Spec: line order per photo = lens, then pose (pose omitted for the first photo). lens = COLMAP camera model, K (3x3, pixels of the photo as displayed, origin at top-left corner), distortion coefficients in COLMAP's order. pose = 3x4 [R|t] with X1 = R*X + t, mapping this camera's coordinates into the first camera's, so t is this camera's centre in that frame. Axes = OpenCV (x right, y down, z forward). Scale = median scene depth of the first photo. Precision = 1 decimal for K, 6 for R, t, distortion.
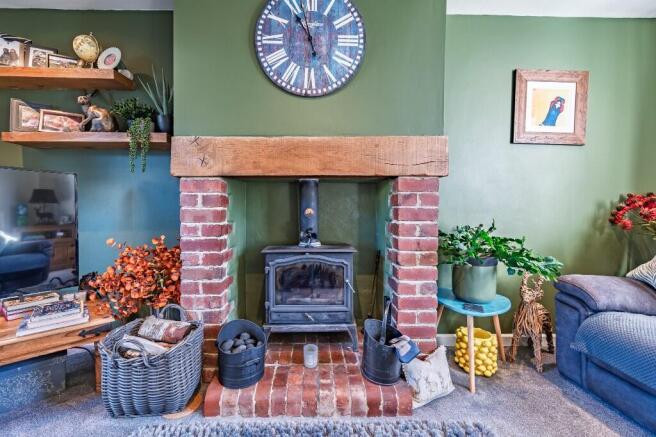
lens RADIAL K [[265.5, 0, 328.4], [0, 265.5, 218.3], [0, 0, 1]] dist [0.002444, -0.000398]
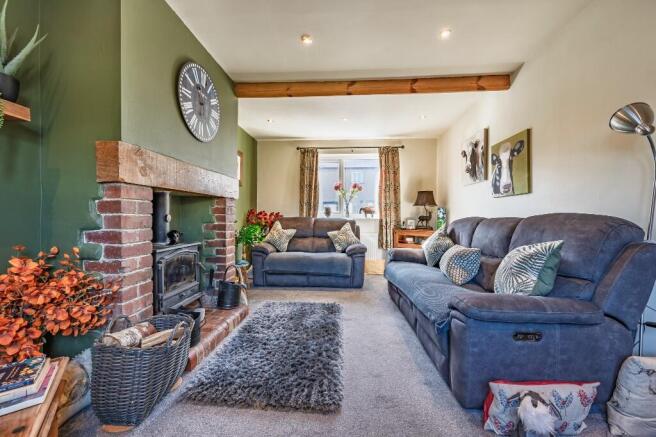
lens RADIAL K [[265.5, 0, 333.6], [0, 265.5, 218.0], [0, 0, 1]] dist [0.002444, -0.000398]
pose [[0.055635, -0.006129, 0.998432, -1.518471], [0.011118, 0.999923, 0.005518, -0.023370], [-0.998389, 0.010794, 0.055699, 0.170529]]
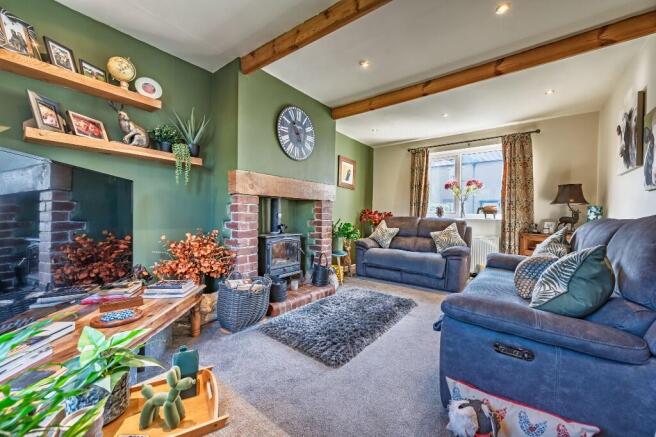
lens RADIAL K [[265.5, 0, 329.5], [0, 265.5, 218.2], [0, 0, 1]] dist [0.002444, -0.000398]
pose [[0.614063, -0.000704, 0.789257, -1.548678], [-0.001907, 0.999995, 0.002376, -0.009461], [-0.789255, -0.002964, 0.614058, -0.485240]]
